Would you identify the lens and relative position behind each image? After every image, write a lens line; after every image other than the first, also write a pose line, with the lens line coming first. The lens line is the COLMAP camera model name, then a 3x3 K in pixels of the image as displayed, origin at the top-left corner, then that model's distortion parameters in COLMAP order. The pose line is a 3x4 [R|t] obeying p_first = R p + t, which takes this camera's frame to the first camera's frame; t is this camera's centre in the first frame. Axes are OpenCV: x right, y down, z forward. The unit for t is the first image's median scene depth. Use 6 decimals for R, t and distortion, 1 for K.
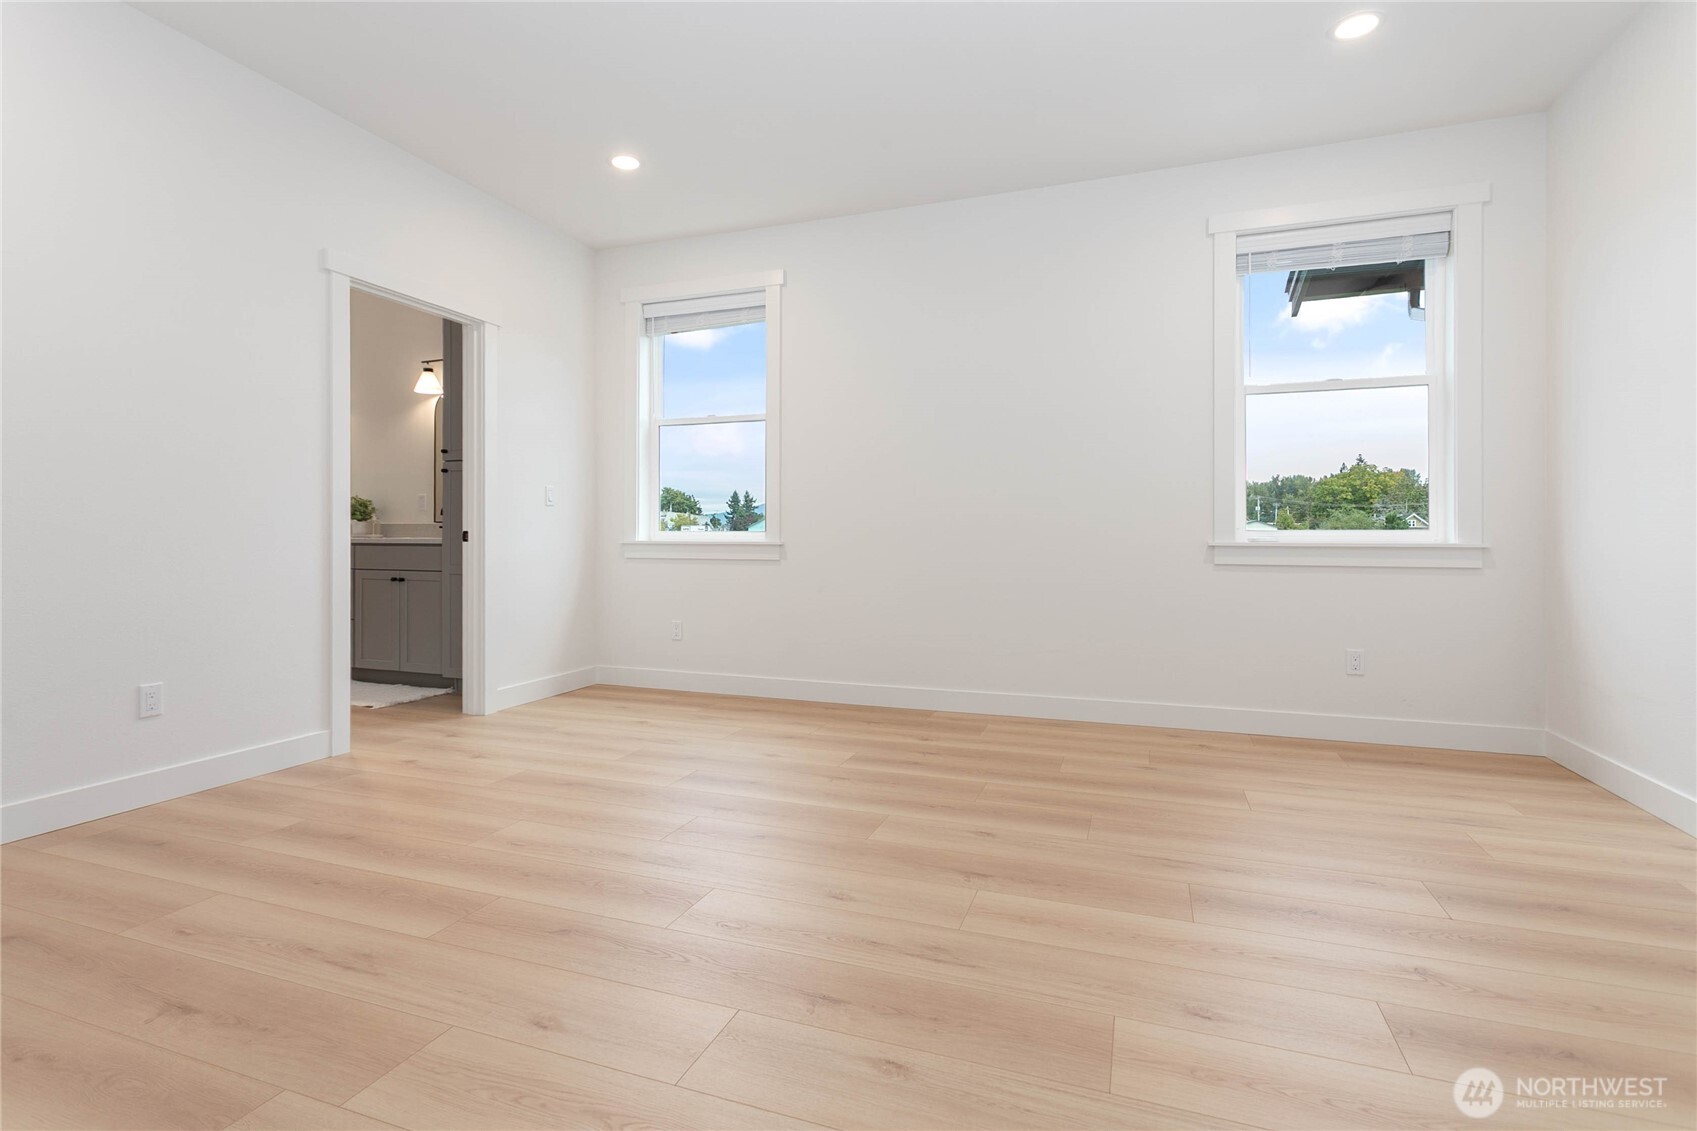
lens RADIAL K [[810.2, 0, 848.5], [0, 810.2, 565.5], [0, 0, 1]] dist [-0.001232, -0.000404]
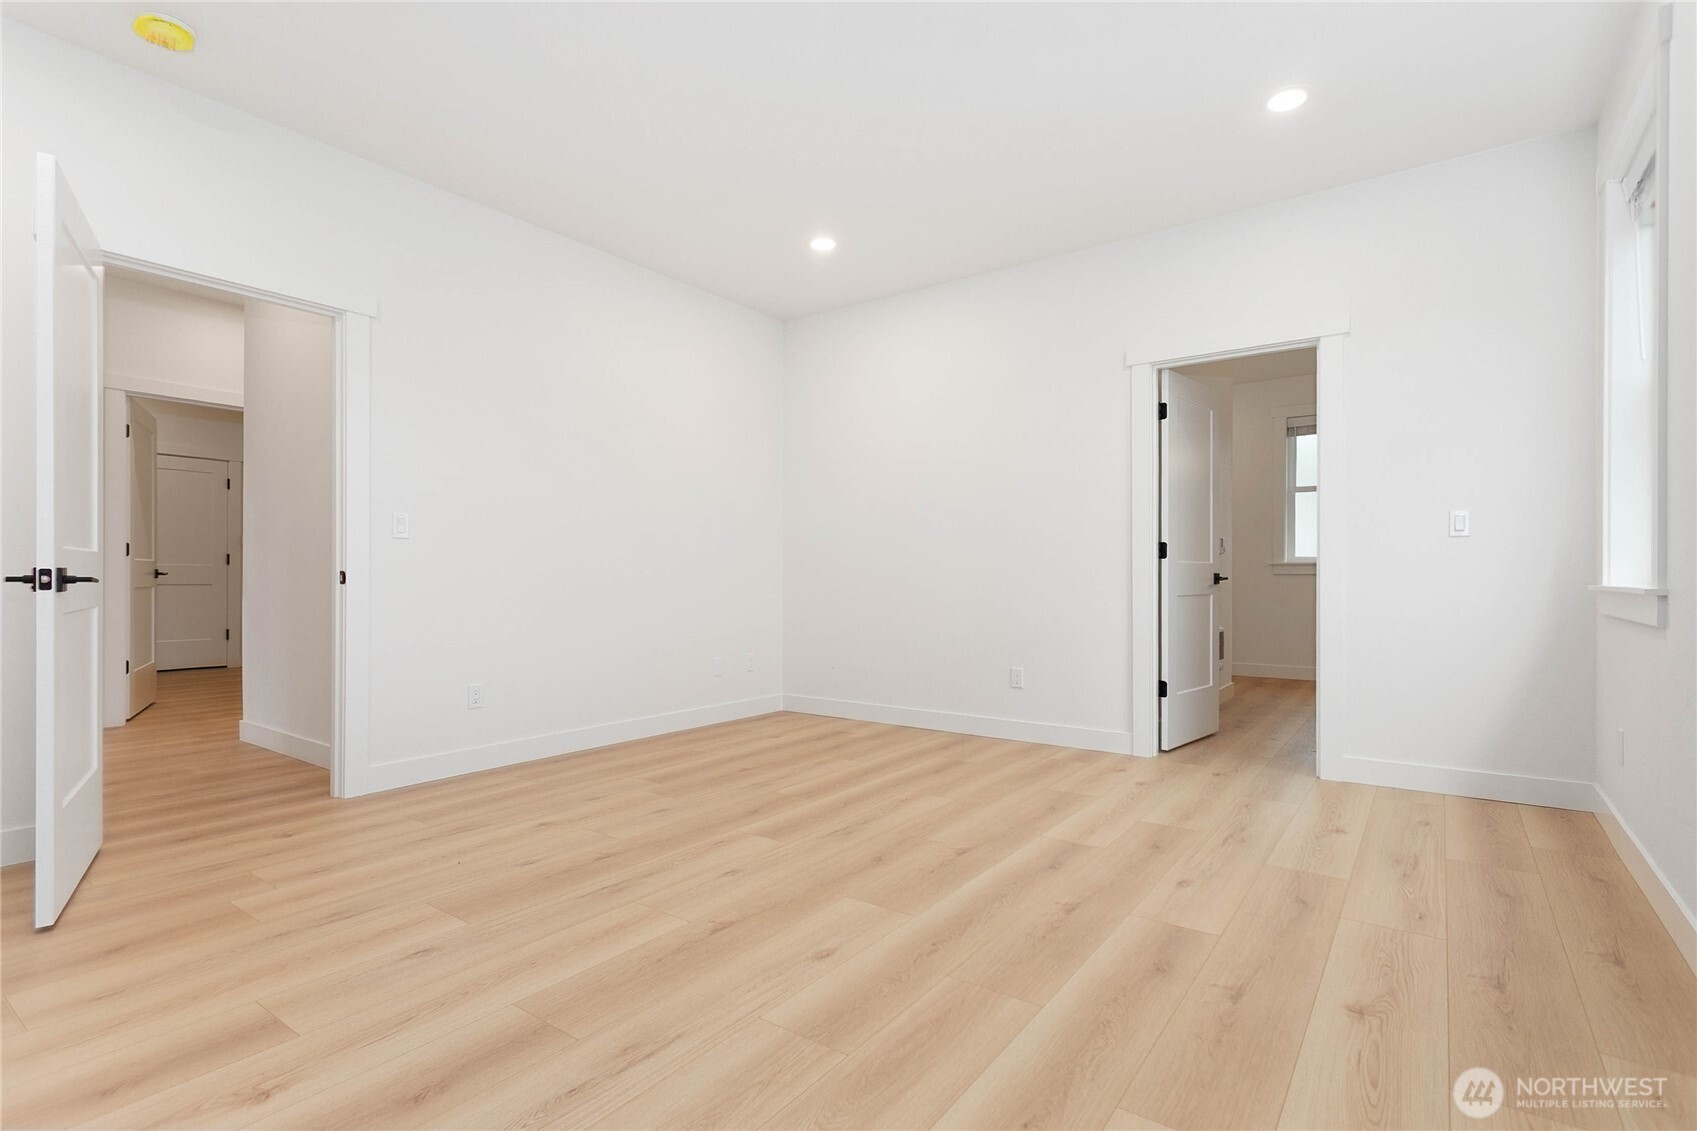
lens RADIAL K [[810.2, 0, 848.5], [0, 810.2, 565.5], [0, 0, 1]] dist [-0.001232, -0.000404]
pose [[-0.271556, -0.017311, -0.962267, 0.949111], [-0.034298, 0.999377, -0.008299, -0.043276], [0.961811, 0.030750, -0.271980, 1.255036]]
